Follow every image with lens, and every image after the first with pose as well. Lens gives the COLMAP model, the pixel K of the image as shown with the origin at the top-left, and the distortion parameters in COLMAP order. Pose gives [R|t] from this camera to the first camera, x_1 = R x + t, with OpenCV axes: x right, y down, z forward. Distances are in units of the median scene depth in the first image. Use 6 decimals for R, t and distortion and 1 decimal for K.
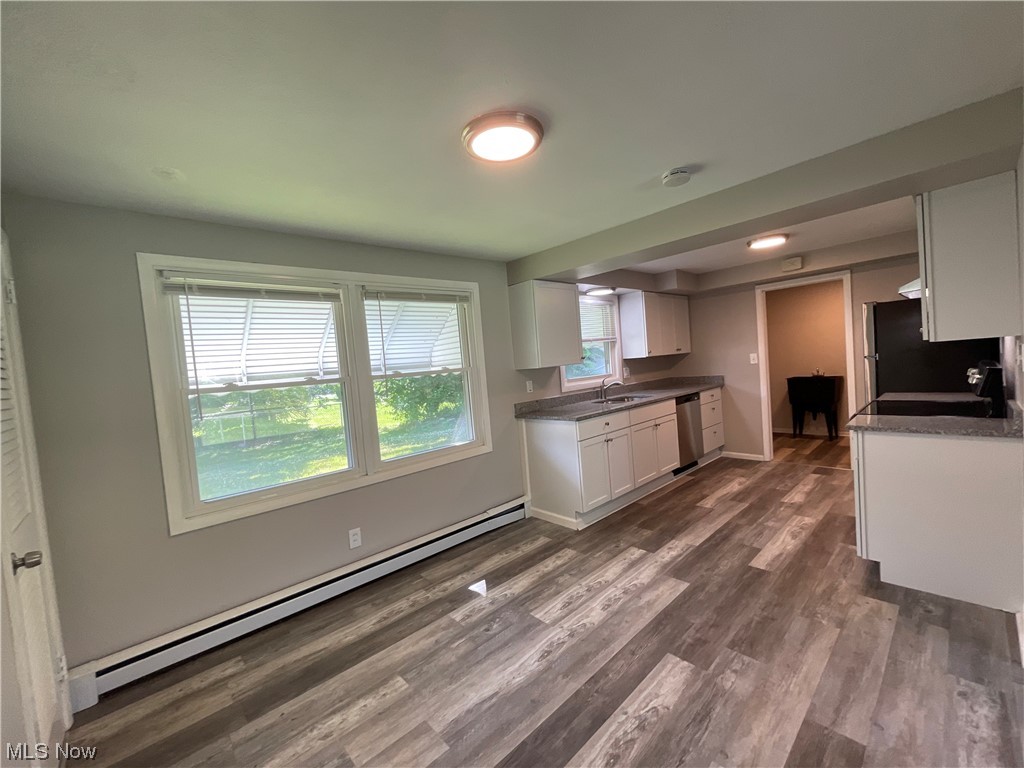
lens RADIAL K [[416.7, 0, 515.2], [0, 416.7, 386.8], [0, 0, 1]] dist [-0.004195, 0.000462]
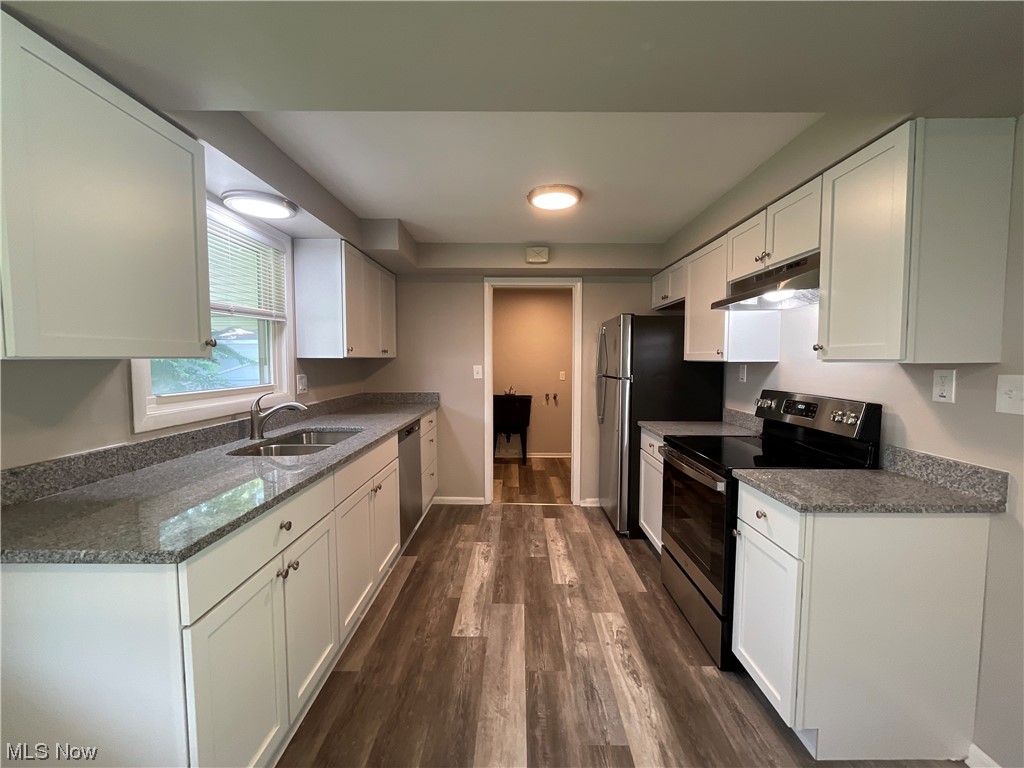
lens RADIAL K [[416.7, 0, 512.7], [0, 416.7, 385.0], [0, 0, 1]] dist [-0.004195, 0.000462]
pose [[0.687487, 0.038636, 0.725168, 0.080262], [-0.019392, 0.999204, -0.034851, -0.023774], [-0.725938, 0.009897, 0.687689, 0.548819]]
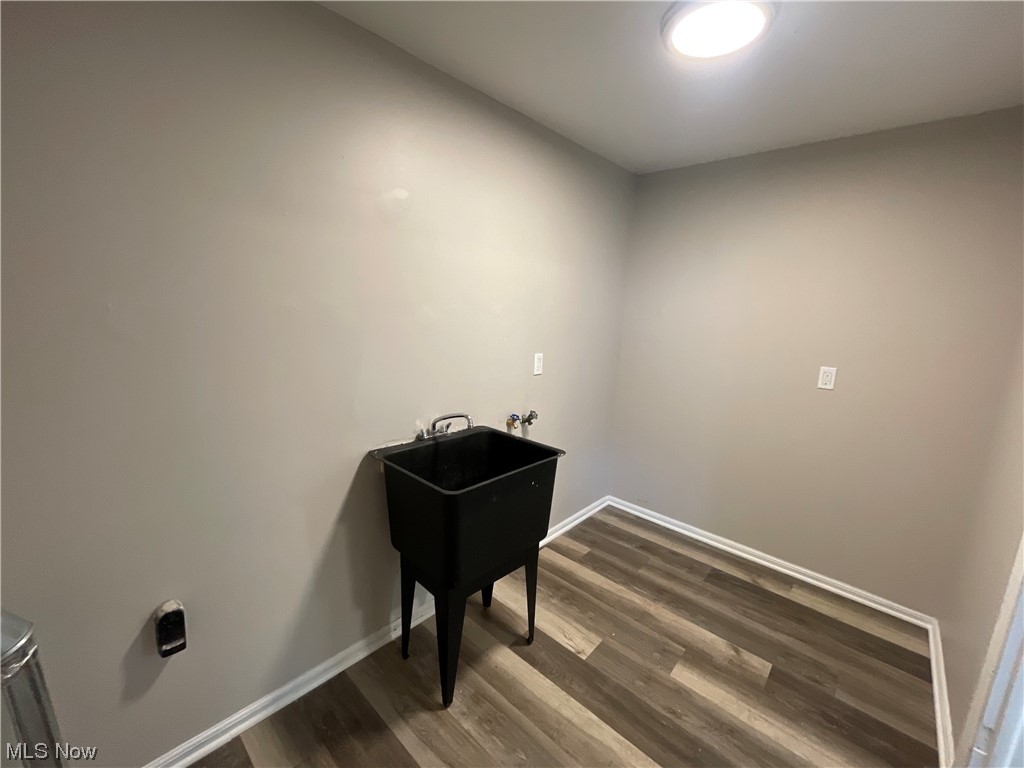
lens RADIAL K [[416.7, 0, 512.5], [0, 416.7, 390.6], [0, 0, 1]] dist [-0.004195, 0.000462]
pose [[-0.074359, -0.121915, 0.989751, 0.687967], [0.019492, 0.992132, 0.123673, -0.146599], [-0.997041, 0.028489, -0.071398, 1.511802]]
